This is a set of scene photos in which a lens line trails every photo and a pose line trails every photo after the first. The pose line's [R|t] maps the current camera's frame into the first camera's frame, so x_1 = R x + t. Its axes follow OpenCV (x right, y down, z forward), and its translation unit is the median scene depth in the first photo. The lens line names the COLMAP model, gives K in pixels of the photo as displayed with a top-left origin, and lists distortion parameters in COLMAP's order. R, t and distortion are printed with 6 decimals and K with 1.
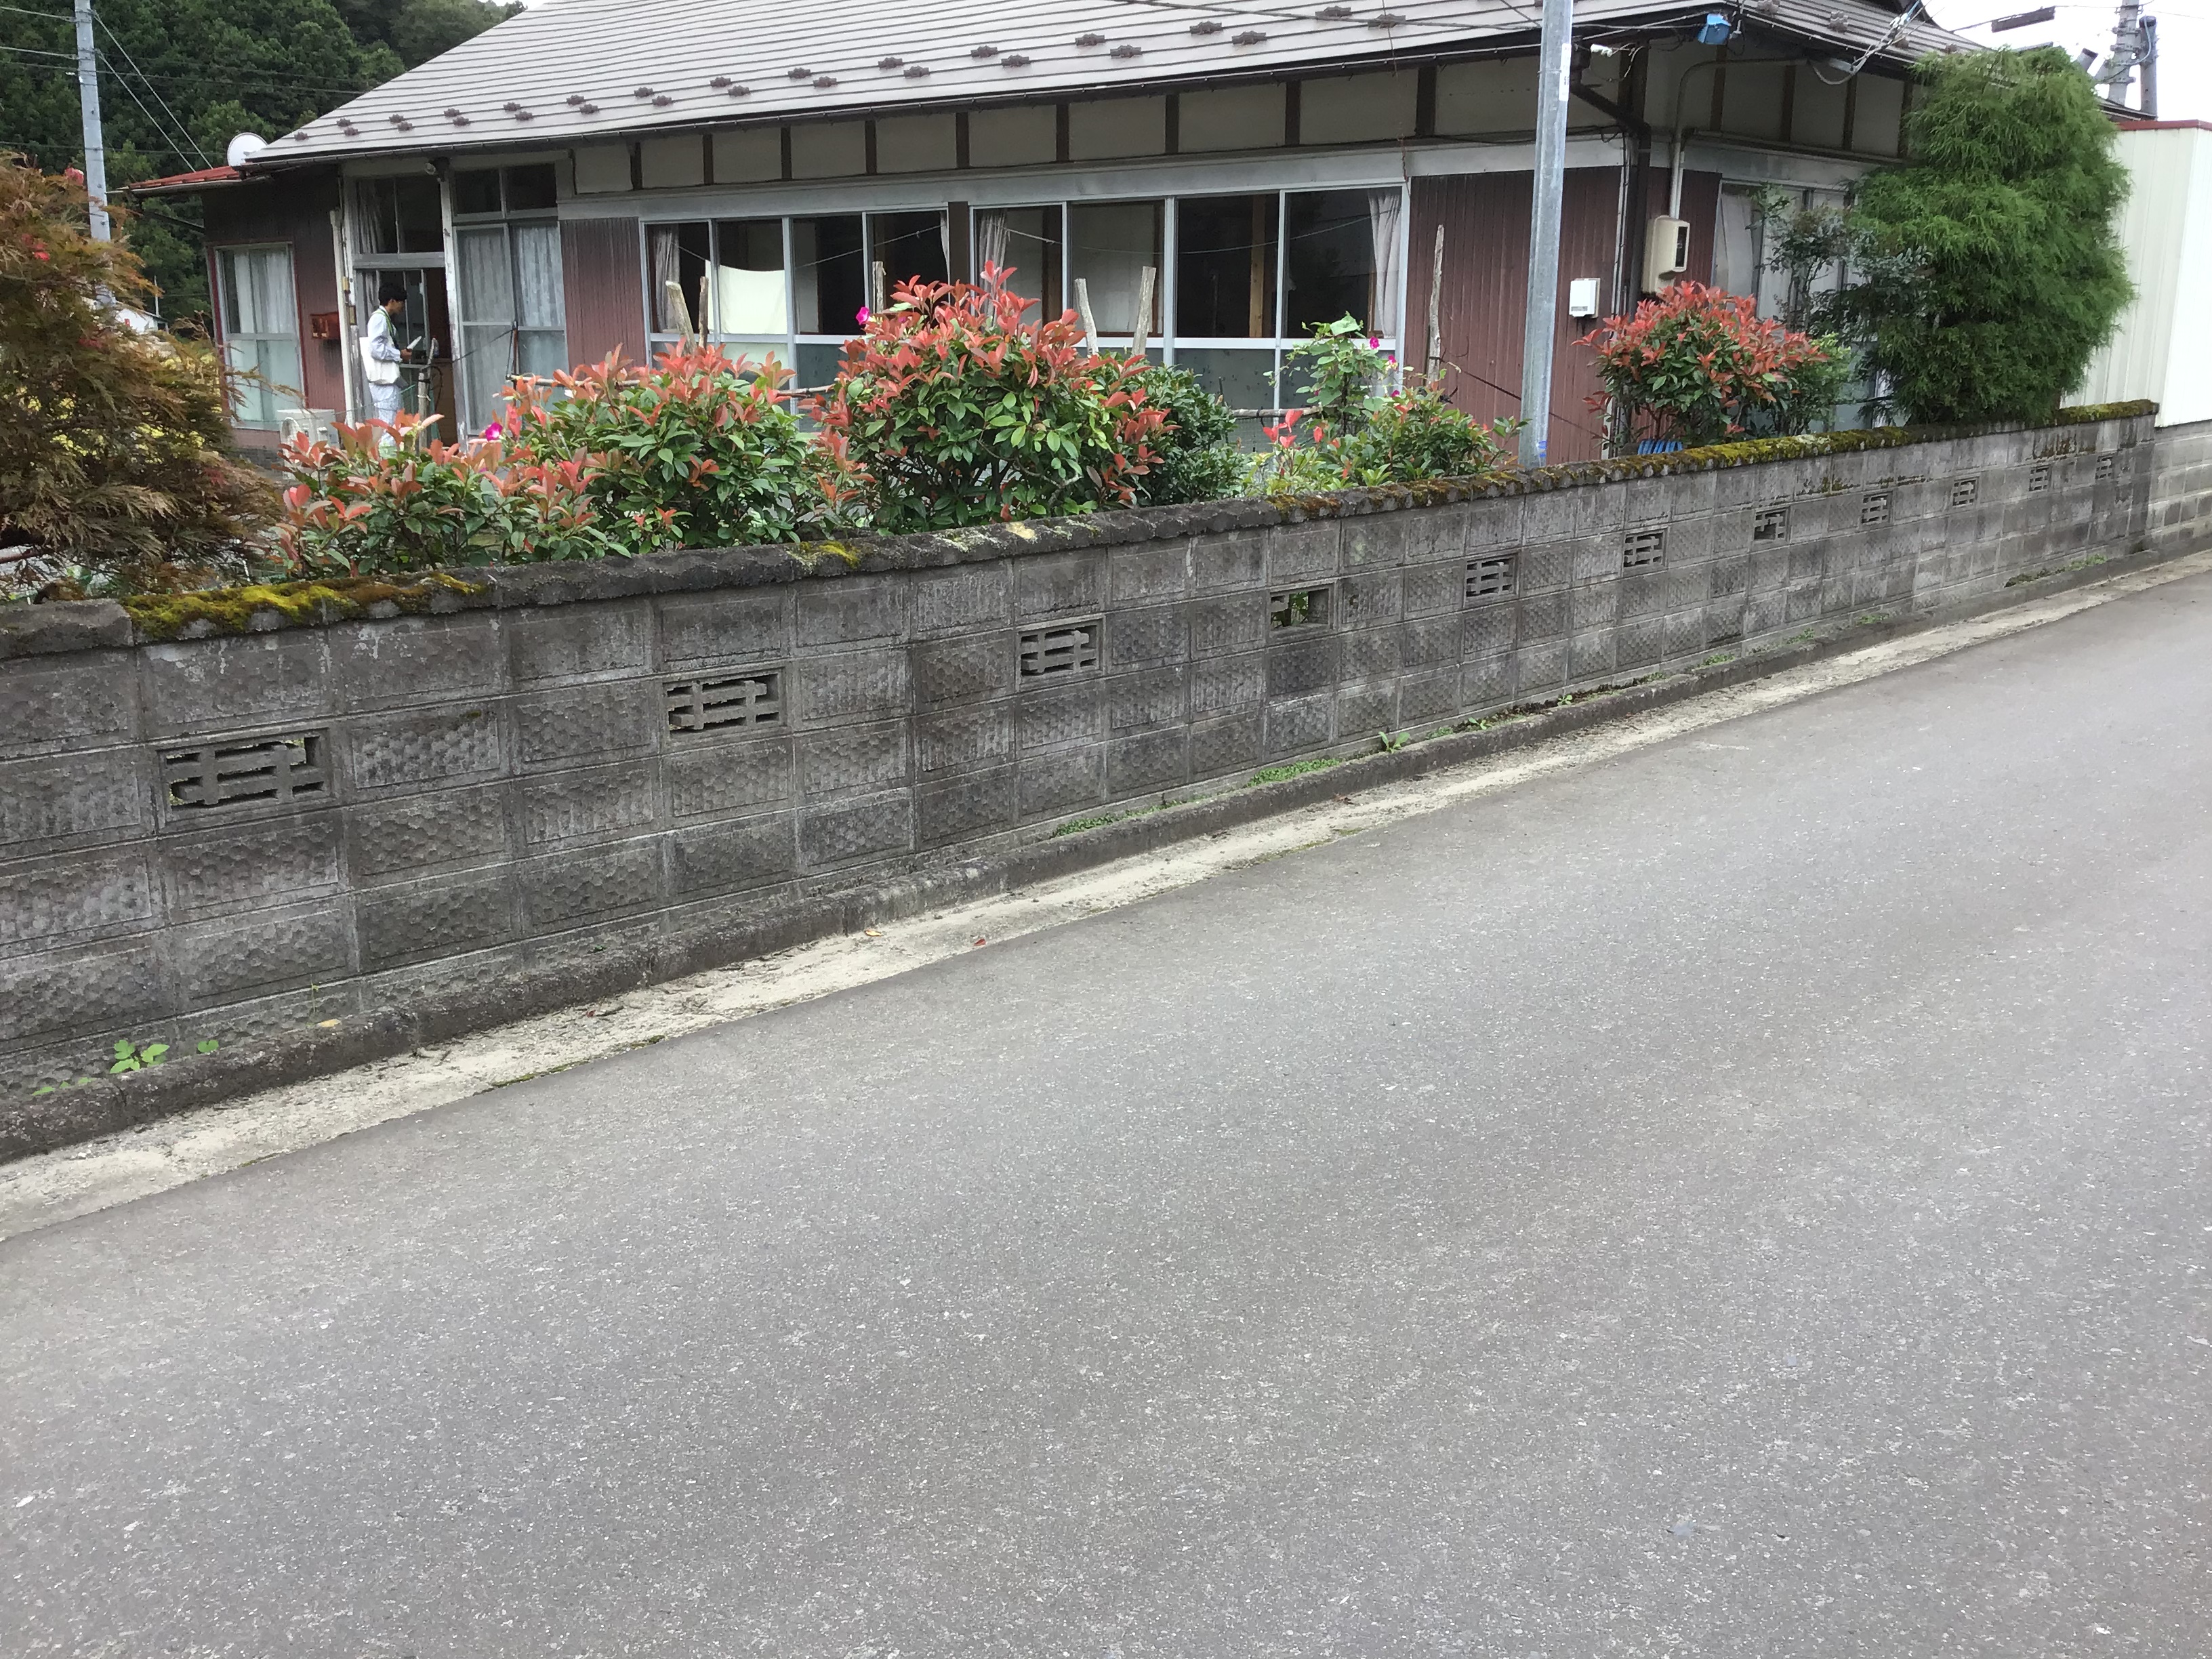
lens RADIAL K [[2041.3, 0, 1092.4], [0, 2041.3, 832.9], [0, 0, 1]] dist [0.143574, -0.320083]
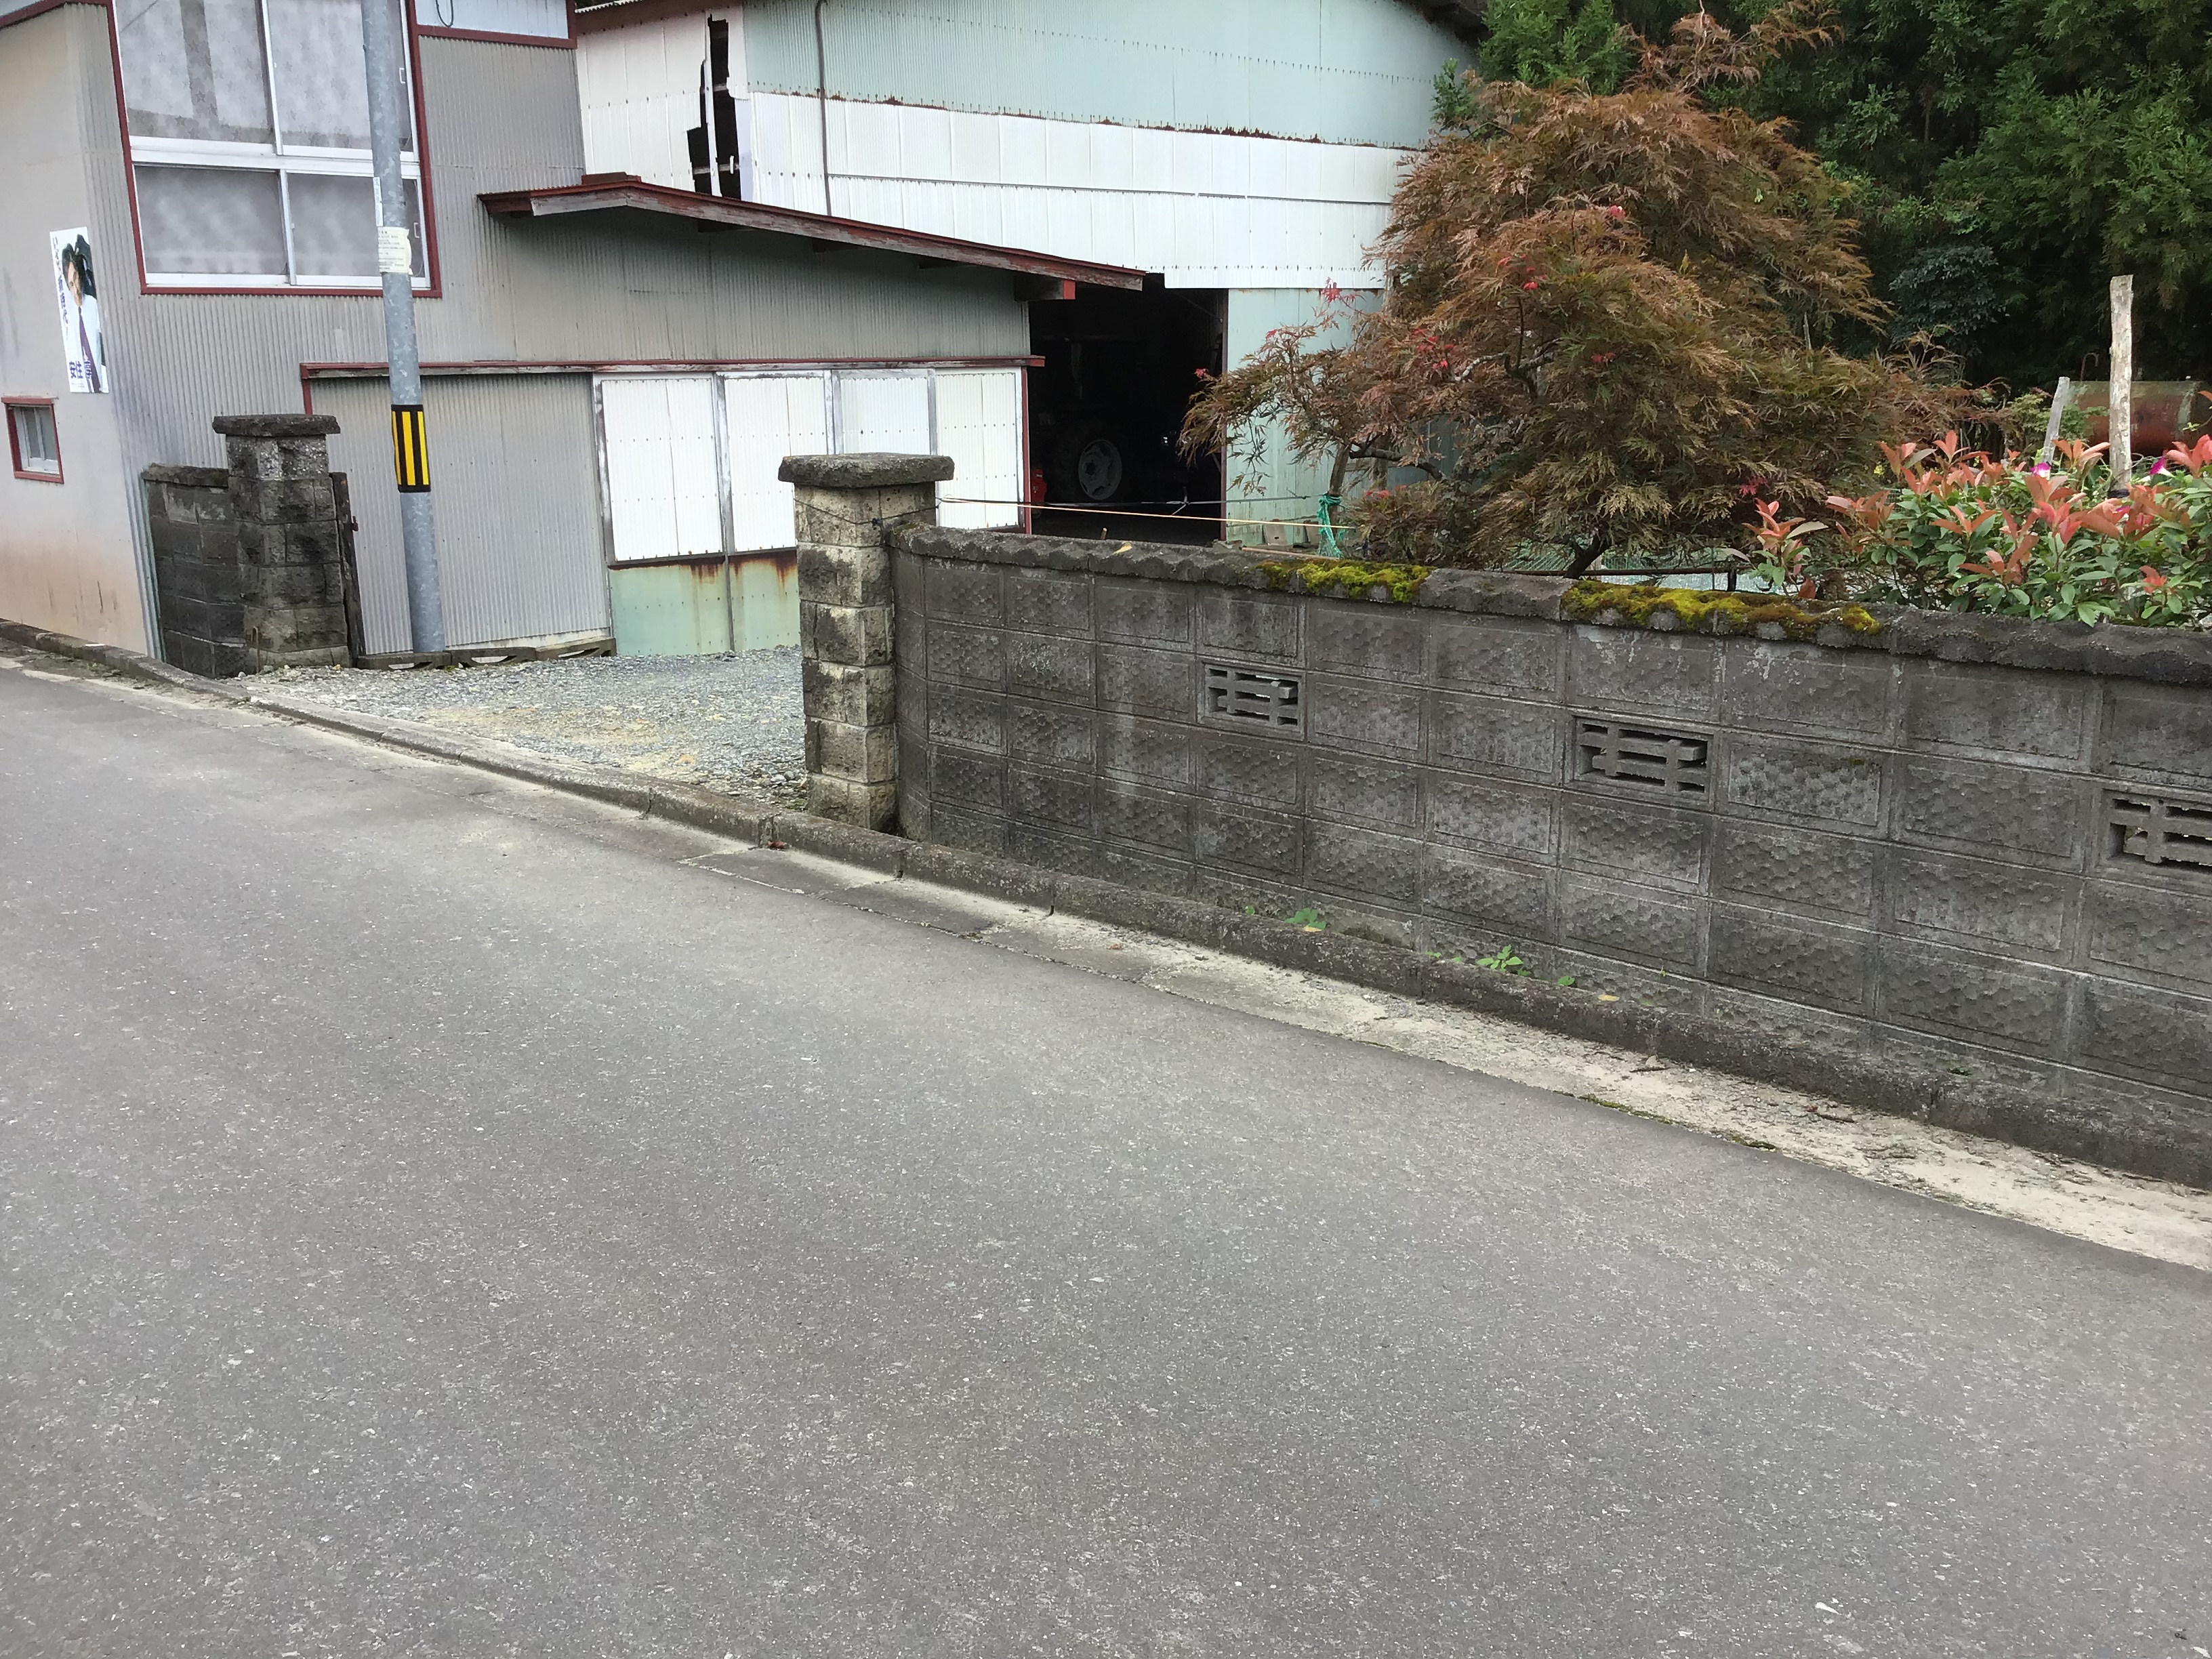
lens RADIAL K [[2041.3, 0, 1092.4], [0, 2041.3, 832.9], [0, 0, 1]] dist [0.143574, -0.320083]
pose [[0.015163, 0.239436, -0.970794, 0.577579], [-0.228759, 0.945985, 0.229744, -0.155397], [0.973365, 0.218594, 0.069117, 0.587694]]
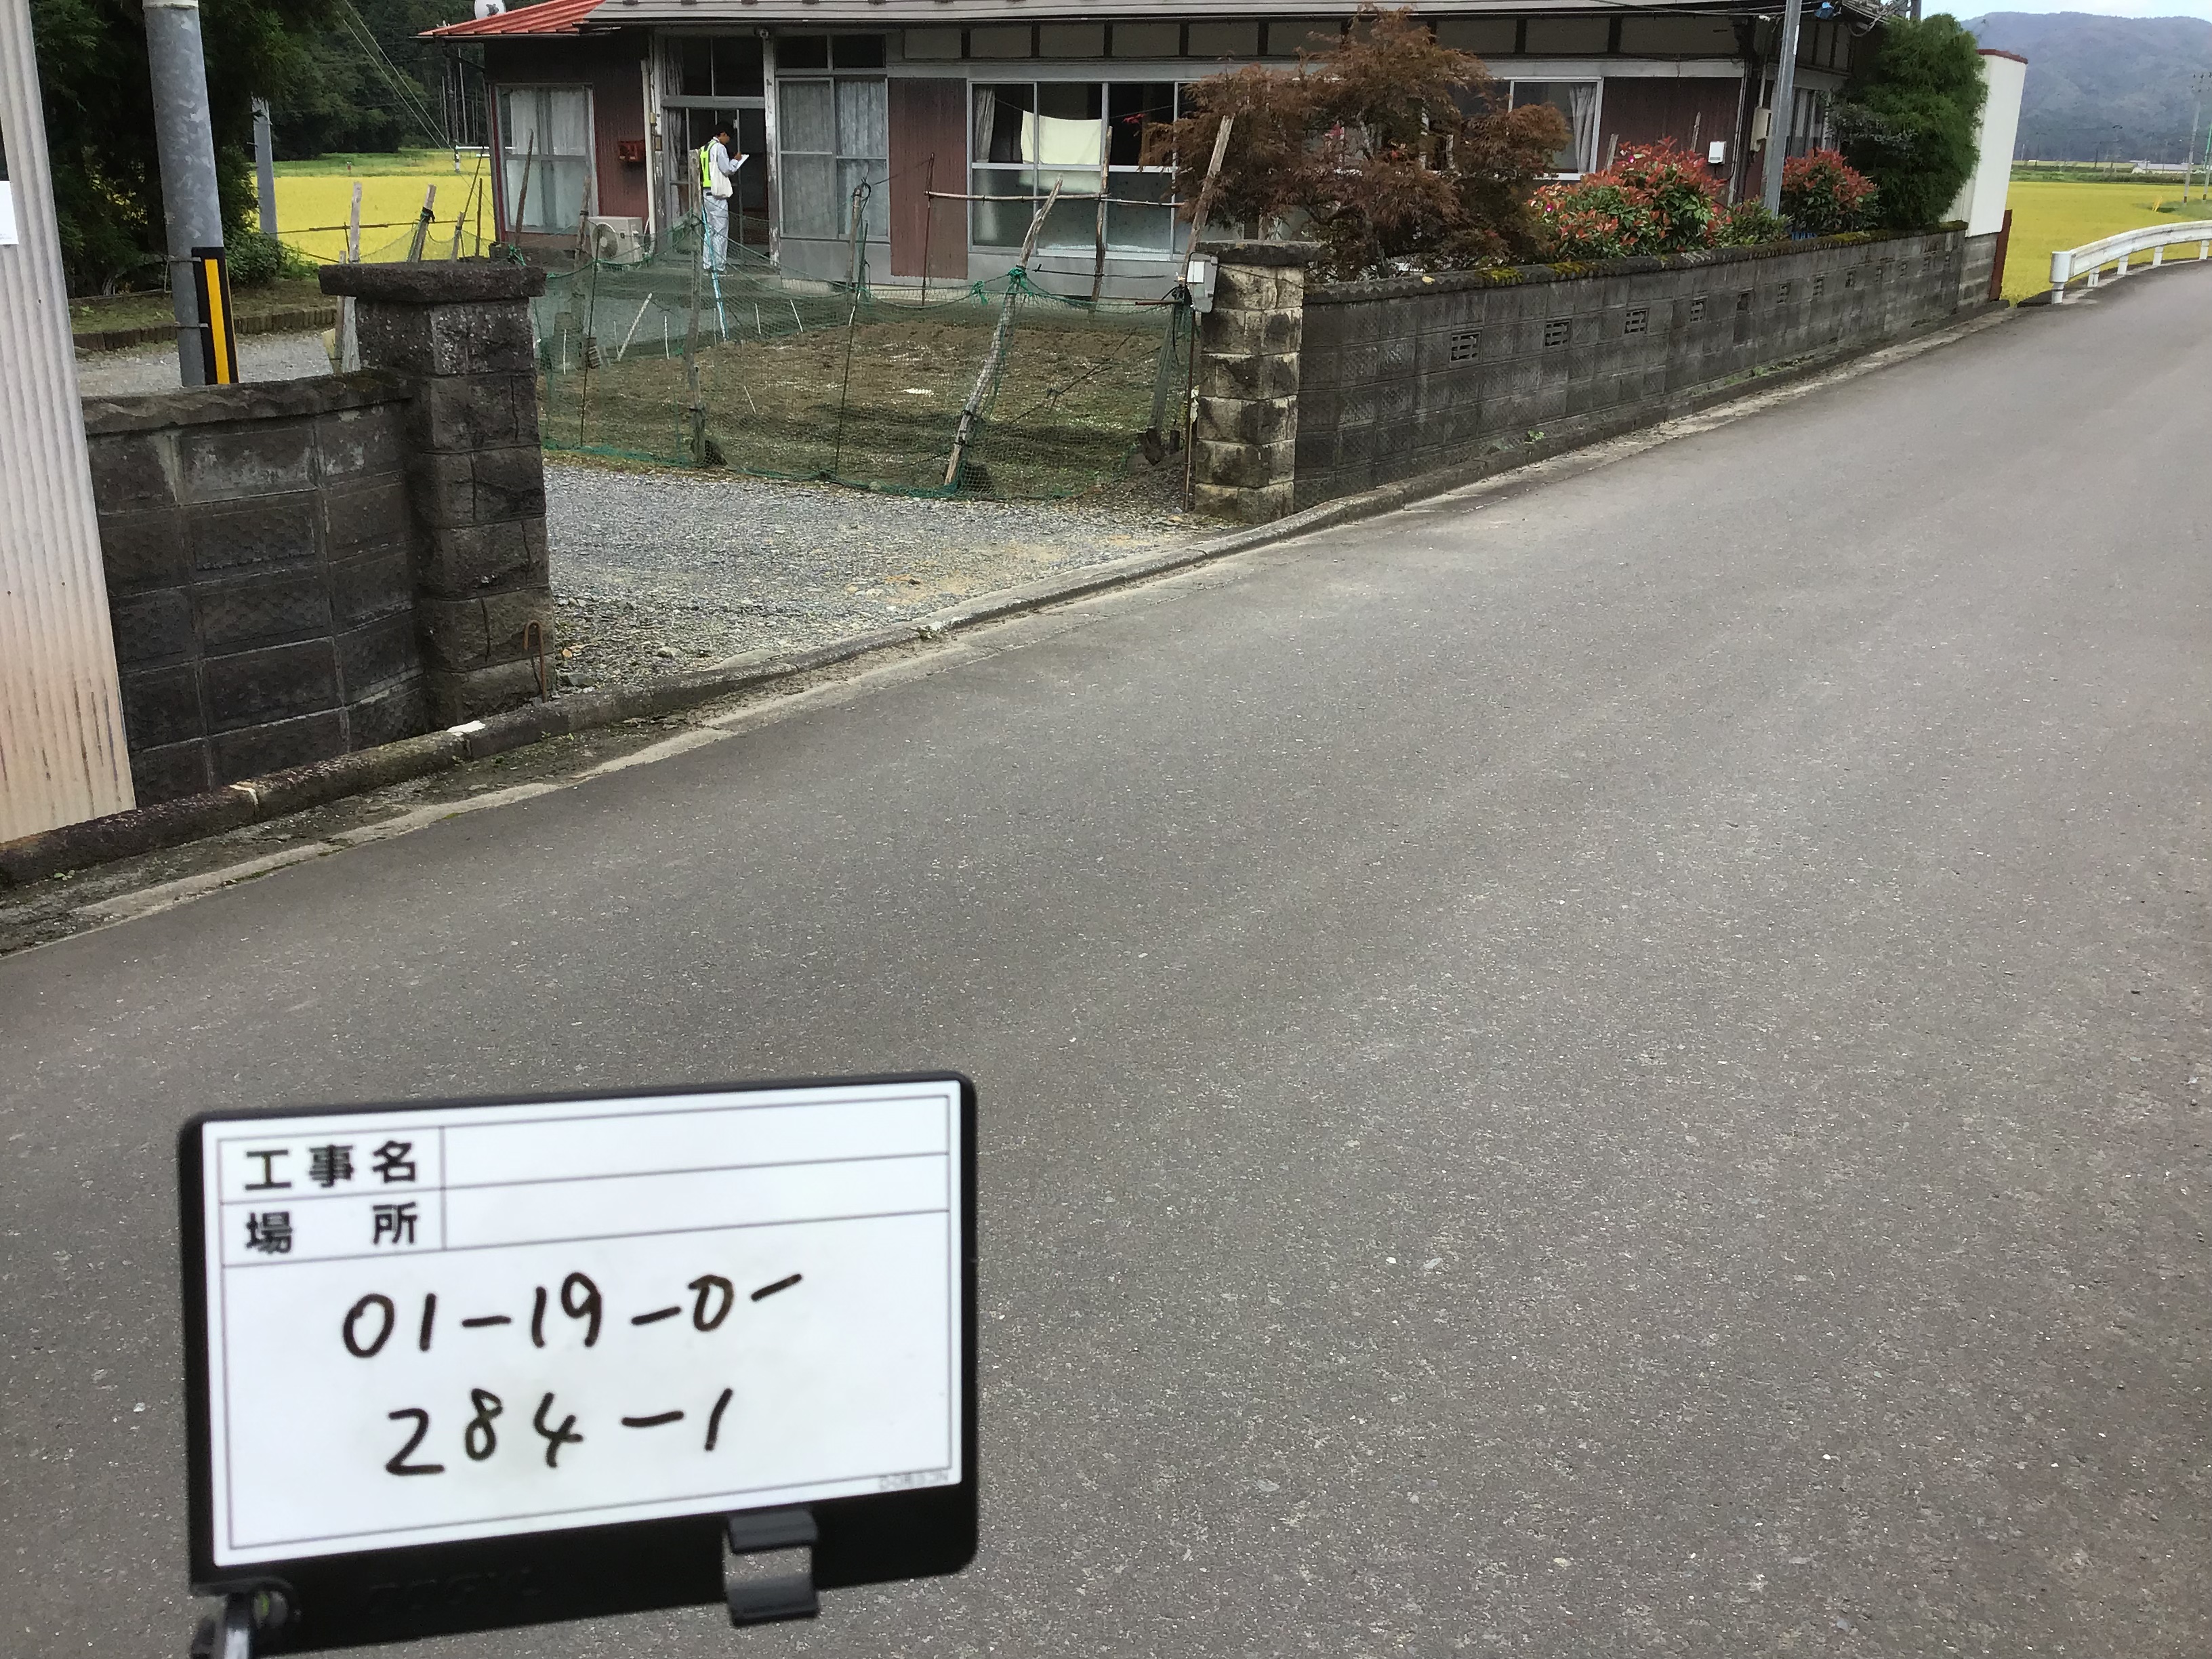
lens RADIAL K [[2041.3, 0, 1092.4], [0, 2041.3, 832.9], [0, 0, 1]] dist [0.143574, -0.320083]
pose [[0.980320, -0.043572, 0.192548, -1.397707], [0.029069, 0.996567, 0.077518, 0.355693], [-0.195265, -0.070395, 0.978221, -1.419886]]
